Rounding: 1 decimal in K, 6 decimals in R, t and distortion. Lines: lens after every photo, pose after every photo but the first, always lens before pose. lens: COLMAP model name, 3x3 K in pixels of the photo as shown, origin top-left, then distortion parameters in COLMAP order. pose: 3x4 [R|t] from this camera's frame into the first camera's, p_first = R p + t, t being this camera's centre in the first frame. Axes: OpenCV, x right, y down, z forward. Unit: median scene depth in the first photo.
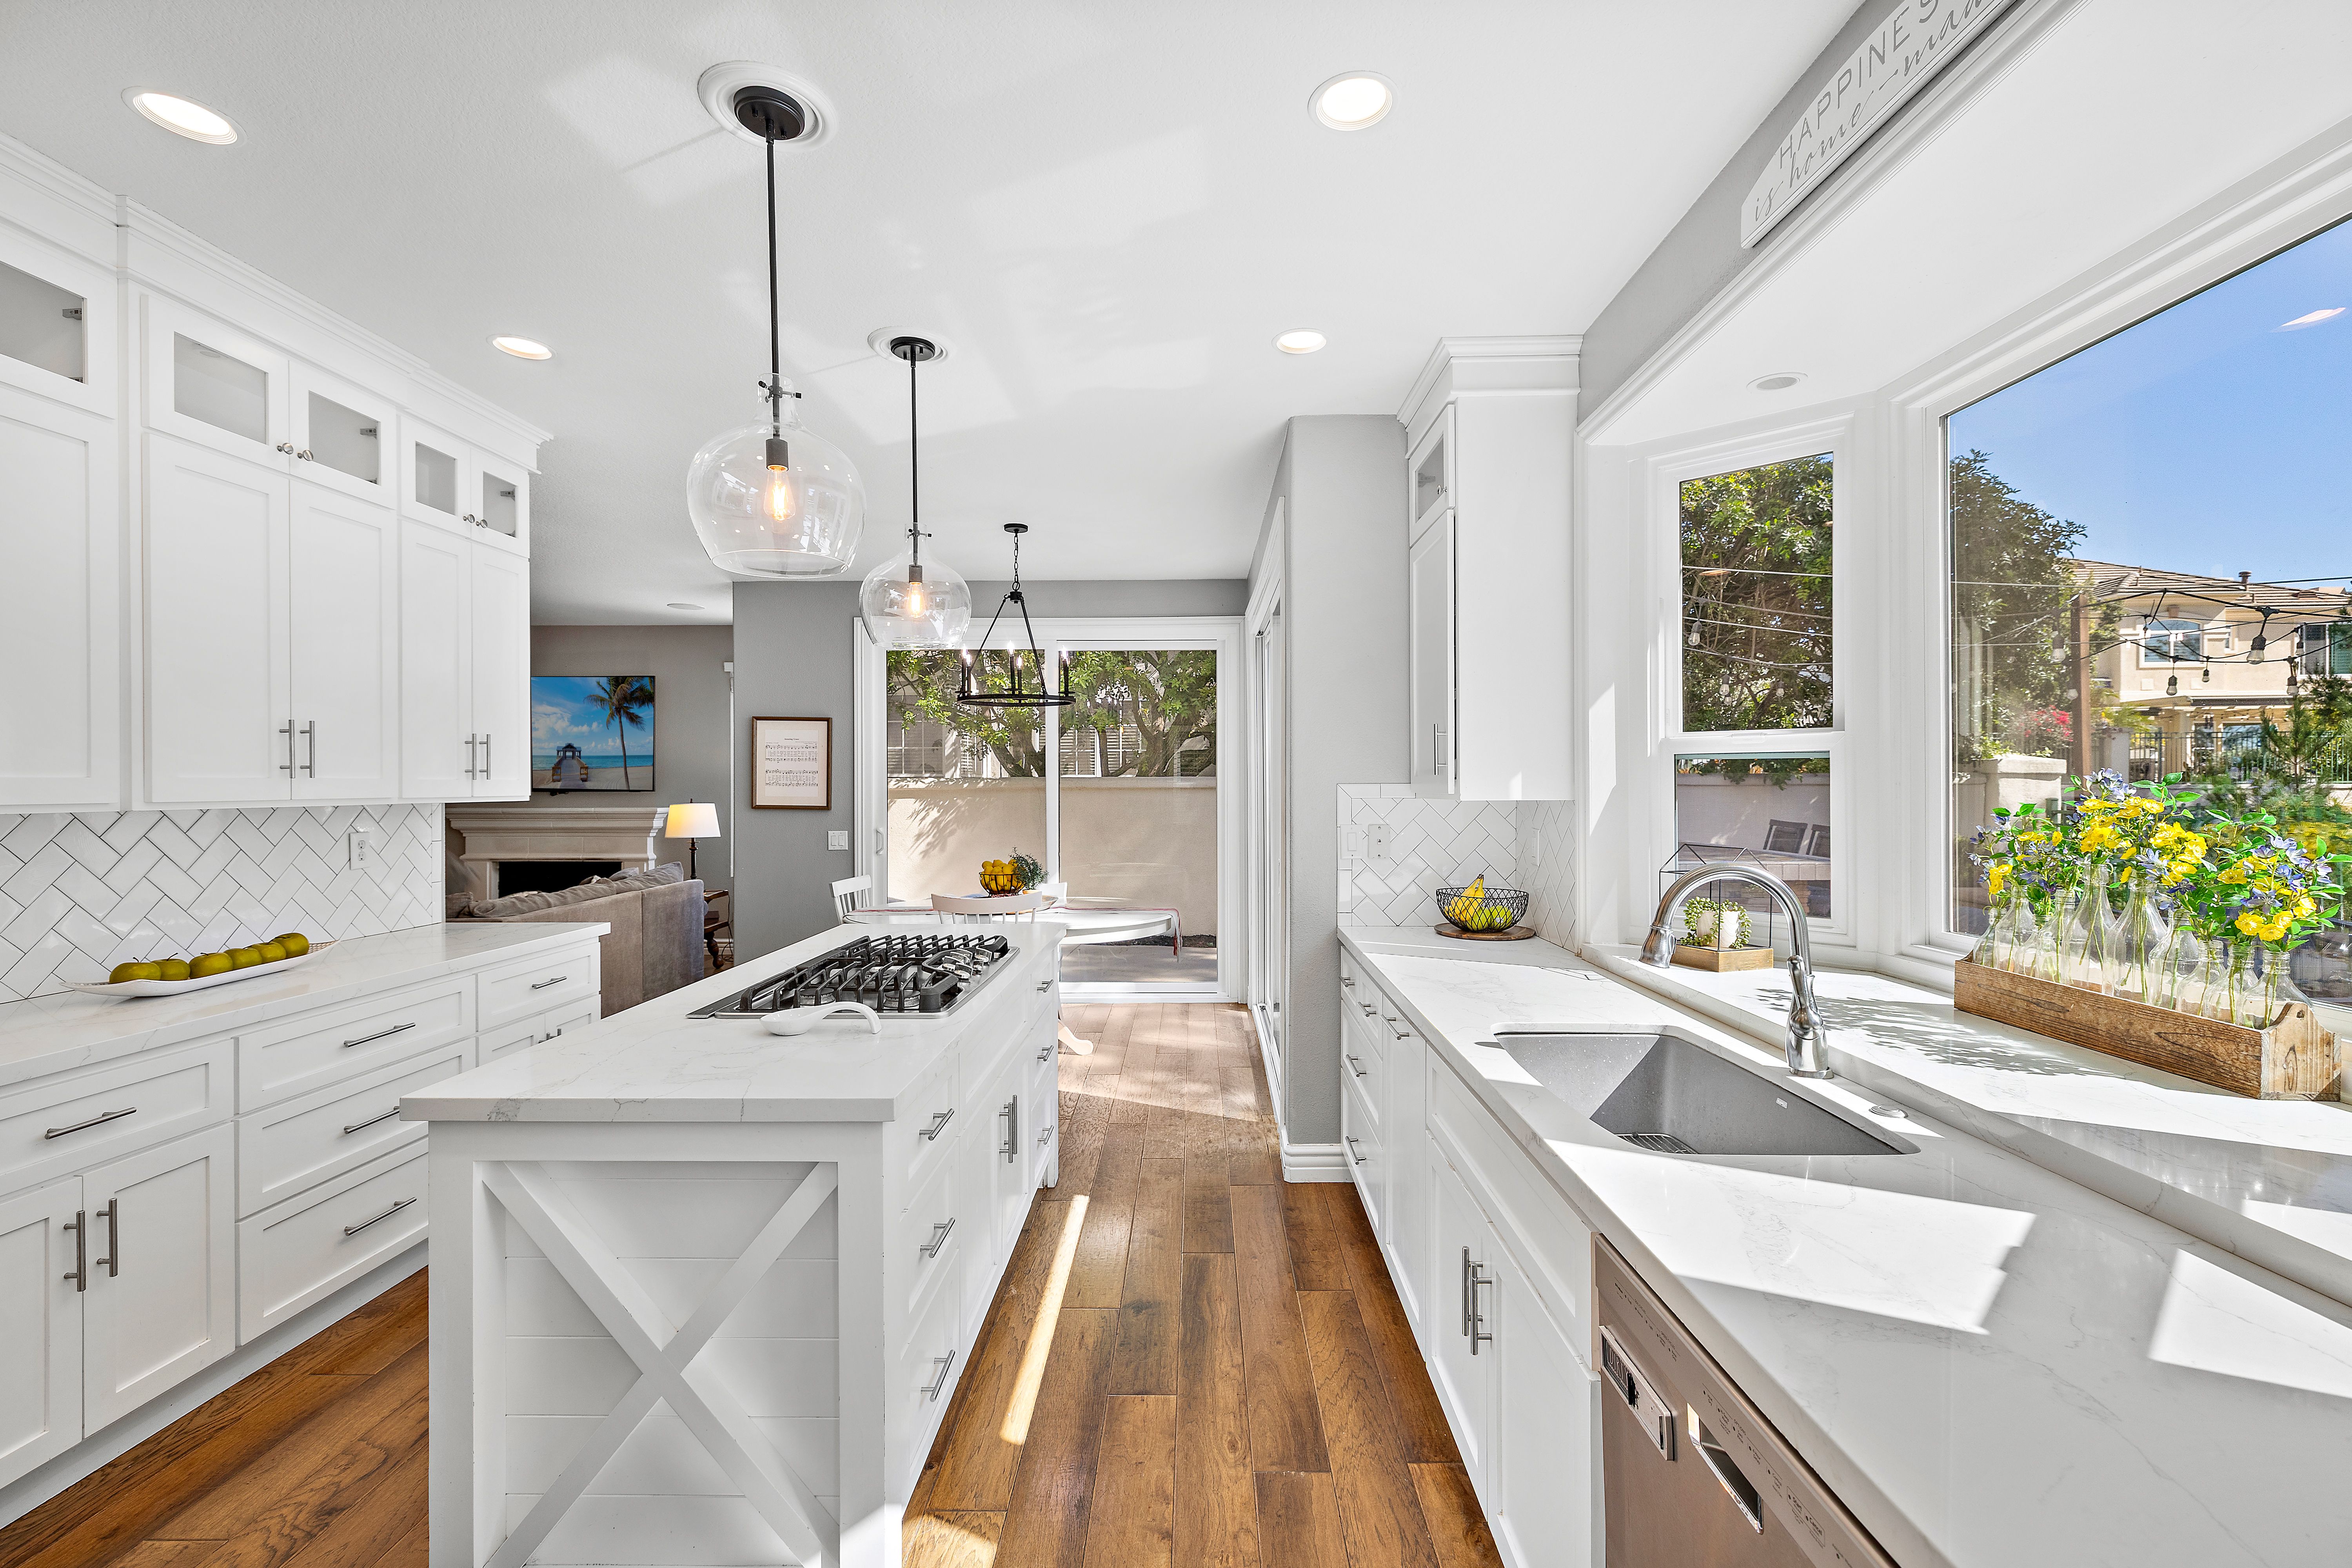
lens RADIAL K [[1012.5, 0, 1174.5], [0, 1012.5, 769.9], [0, 0, 1]] dist [-0.000459, -0.000131]
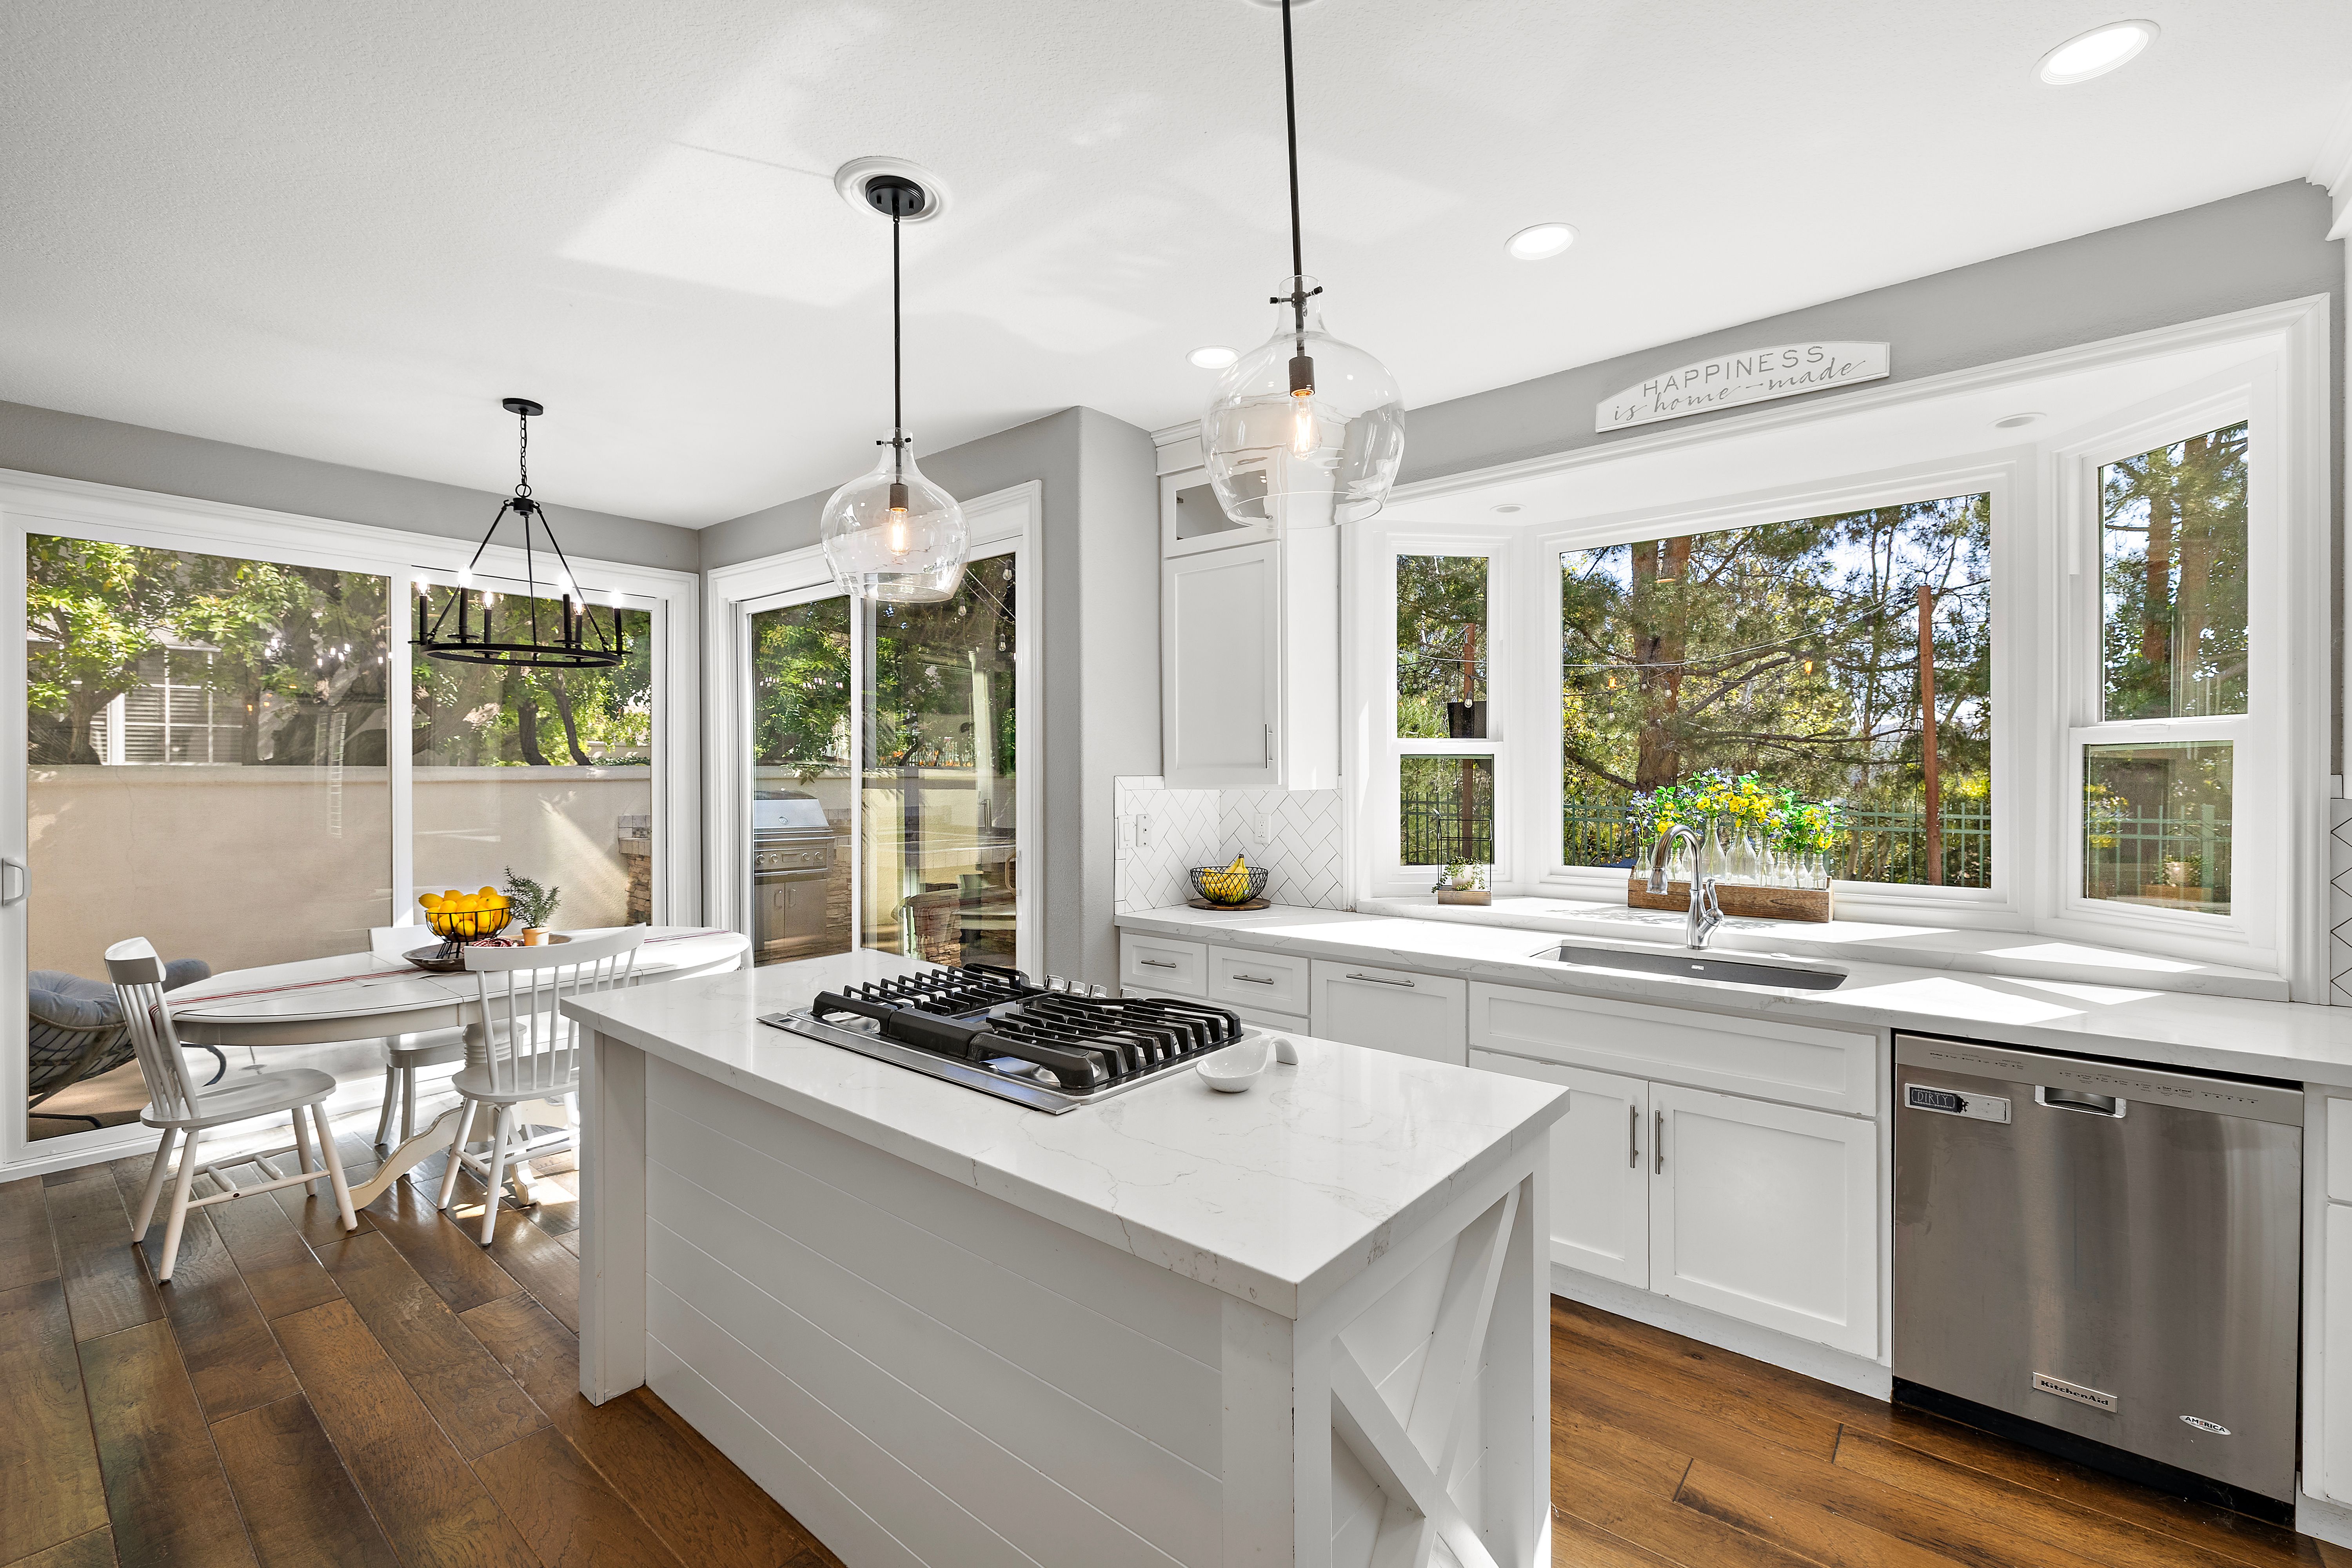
lens RADIAL K [[1012.6, 0, 1174.5], [0, 1012.6, 769.9], [0, 0, 1]] dist [-0.000459, -0.000131]
pose [[0.623186, 0.007008, 0.782042, -0.717137], [-0.011070, 0.999939, -0.000140, 0.008797], [-0.781995, -0.008570, 0.623225, 0.364715]]
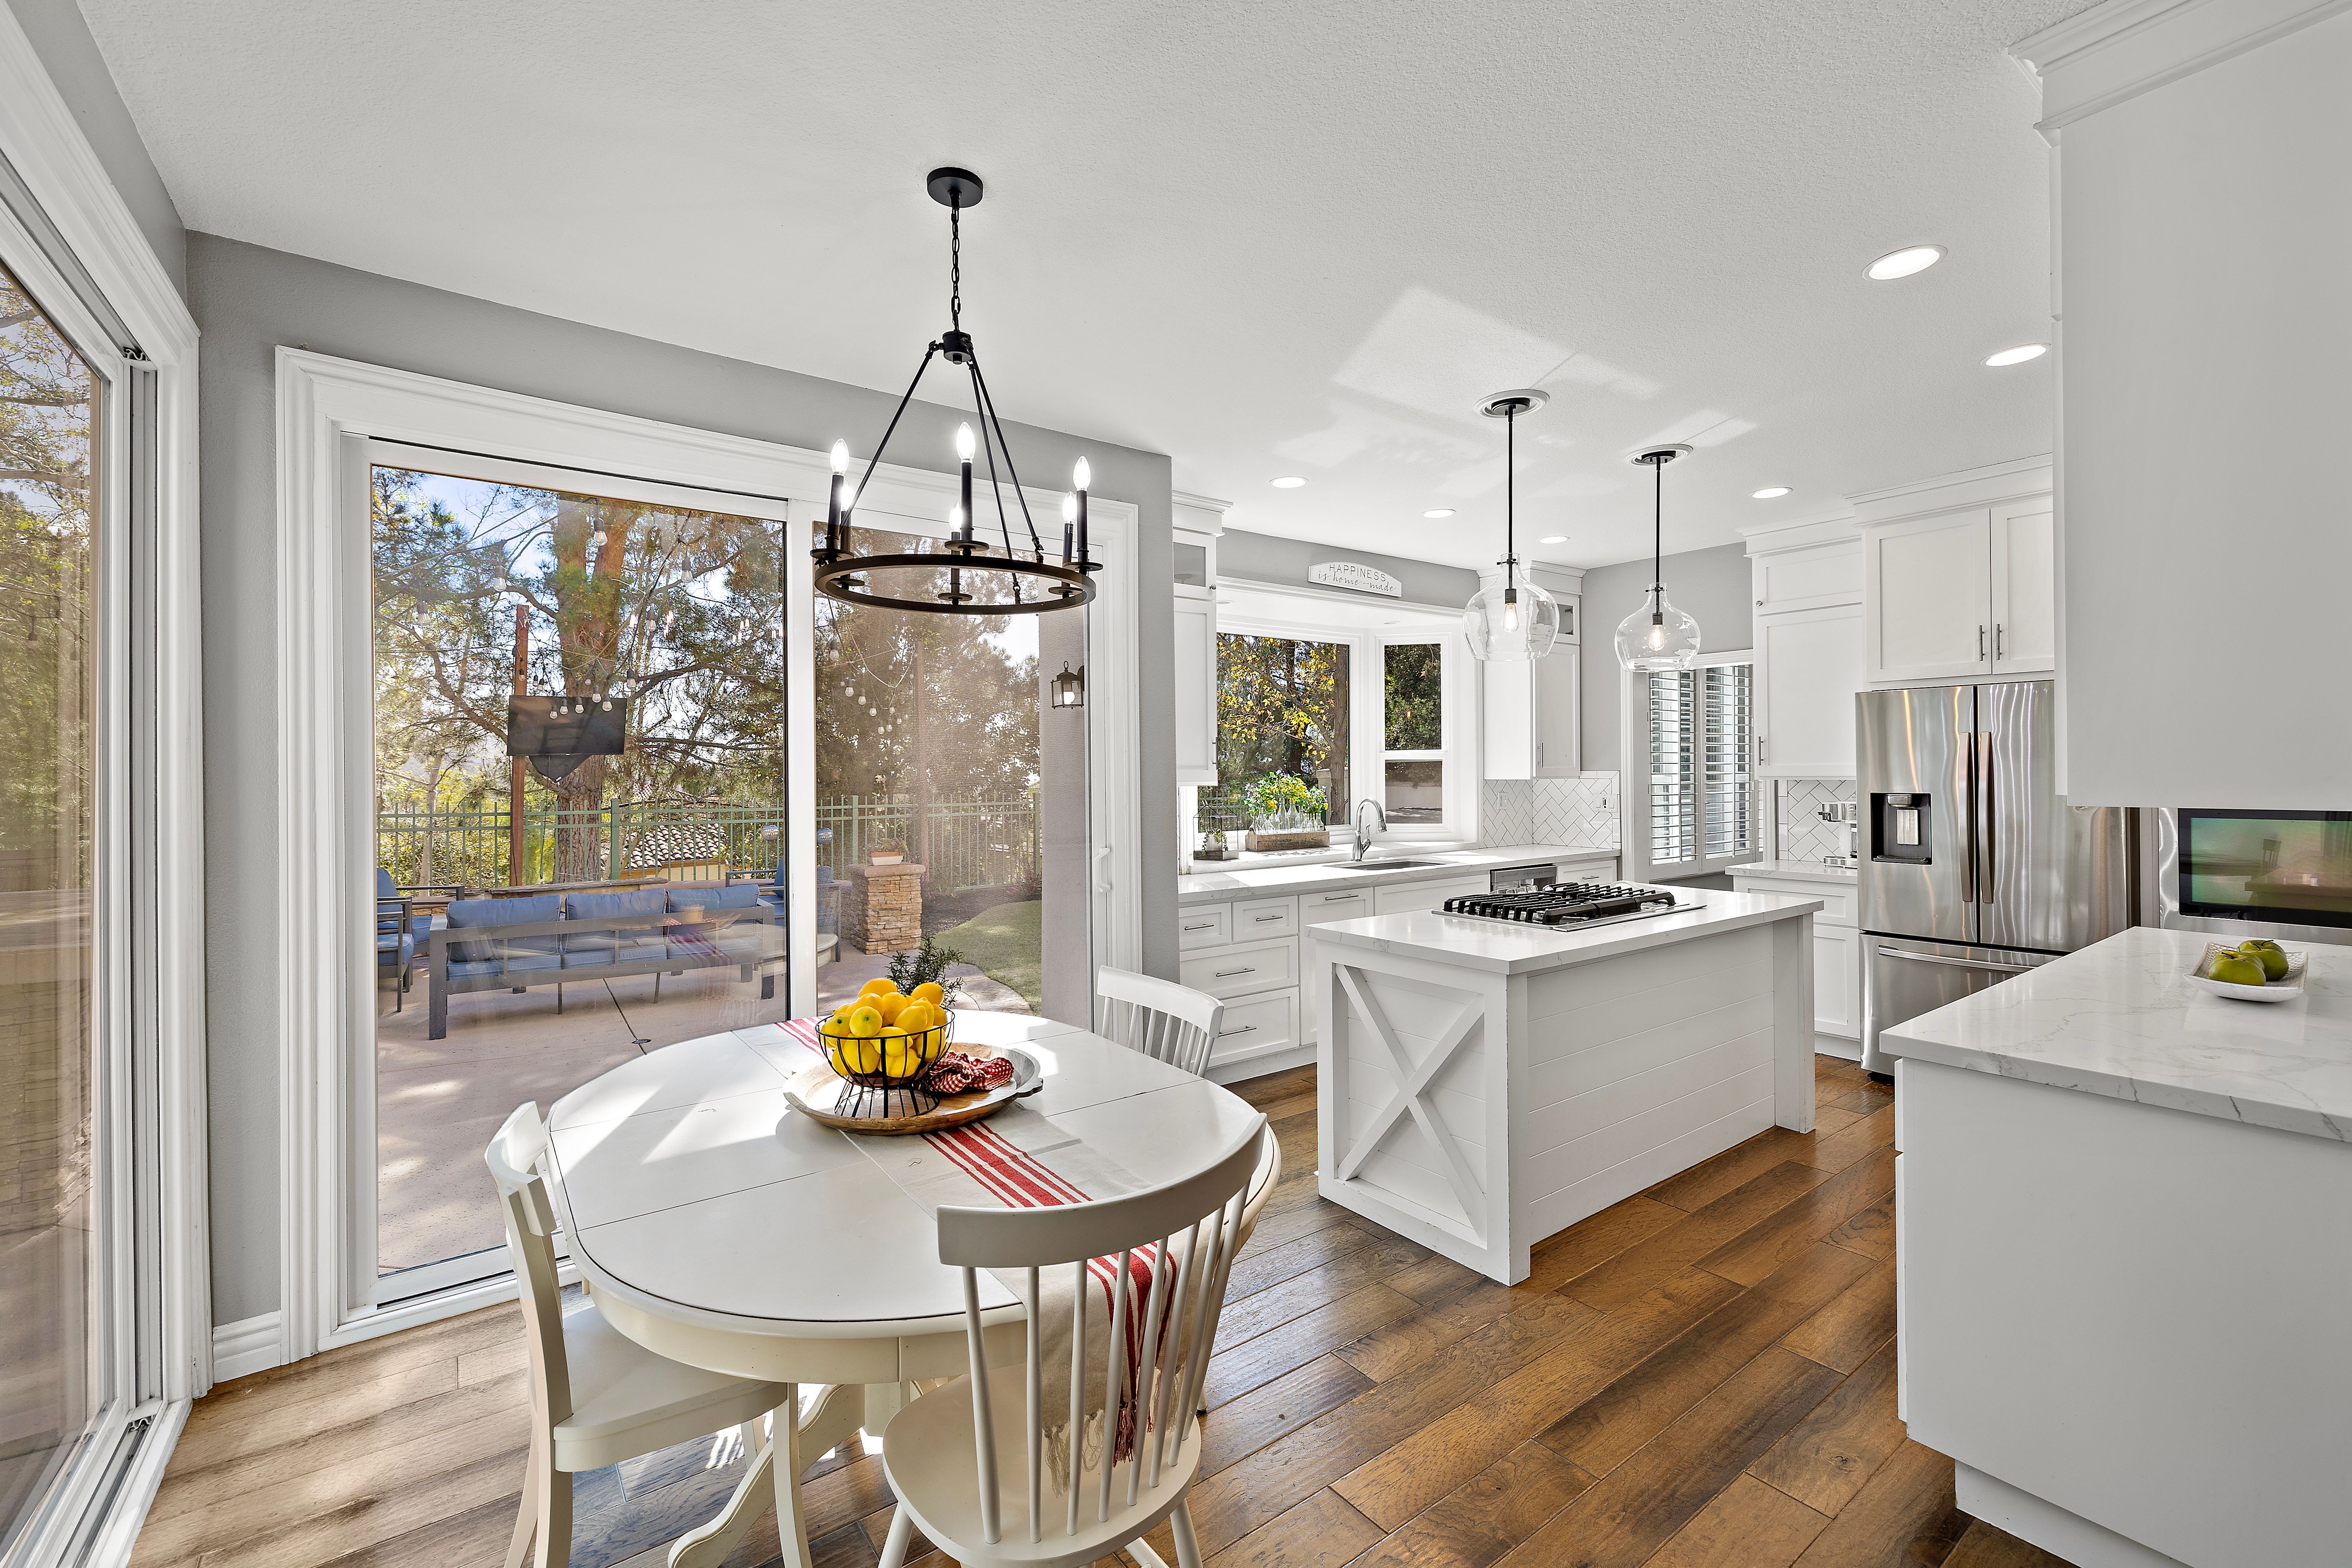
lens RADIAL K [[1012.6, 0, 1174.5], [0, 1012.6, 769.9], [0, 0, 1]] dist [-0.000459, -0.000131]
pose [[-0.616177, 0.013677, 0.787489, -0.941865], [0.002430, 0.999877, -0.015465, 0.029948], [-0.787604, -0.007616, -0.616134, 2.034730]]
